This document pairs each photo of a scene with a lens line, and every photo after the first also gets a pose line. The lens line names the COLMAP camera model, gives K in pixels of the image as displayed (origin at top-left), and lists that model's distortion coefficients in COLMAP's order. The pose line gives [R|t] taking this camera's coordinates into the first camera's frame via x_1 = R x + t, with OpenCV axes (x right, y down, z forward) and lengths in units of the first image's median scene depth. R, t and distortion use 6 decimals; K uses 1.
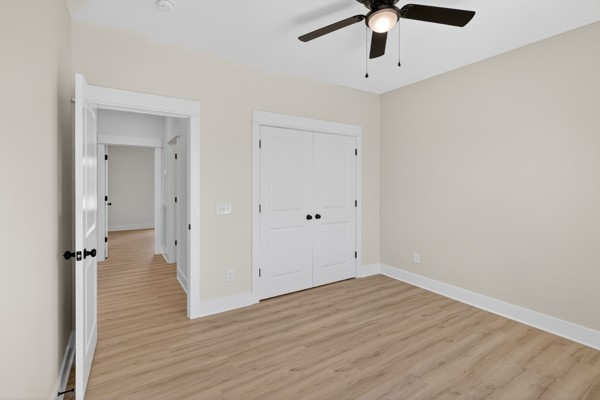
lens RADIAL K [[280.0, 0, 300.1], [0, 280.0, 182.1], [0, 0, 1]] dist [-0.000793, -0.000161]
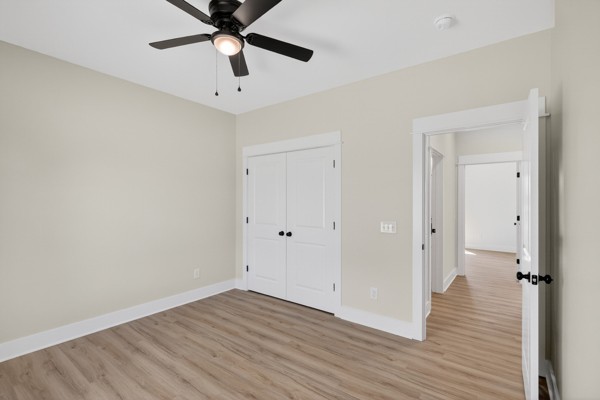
lens RADIAL K [[282.8, 0, 298.3], [0, 282.8, 201.8], [0, 0, 1]] dist [-0.000918, -0.000058]
pose [[0.337472, 0.000143, -0.941336, 1.052114], [0.004772, 0.999987, 0.001863, 0.004002], [0.941324, -0.005121, 0.337467, 0.683095]]
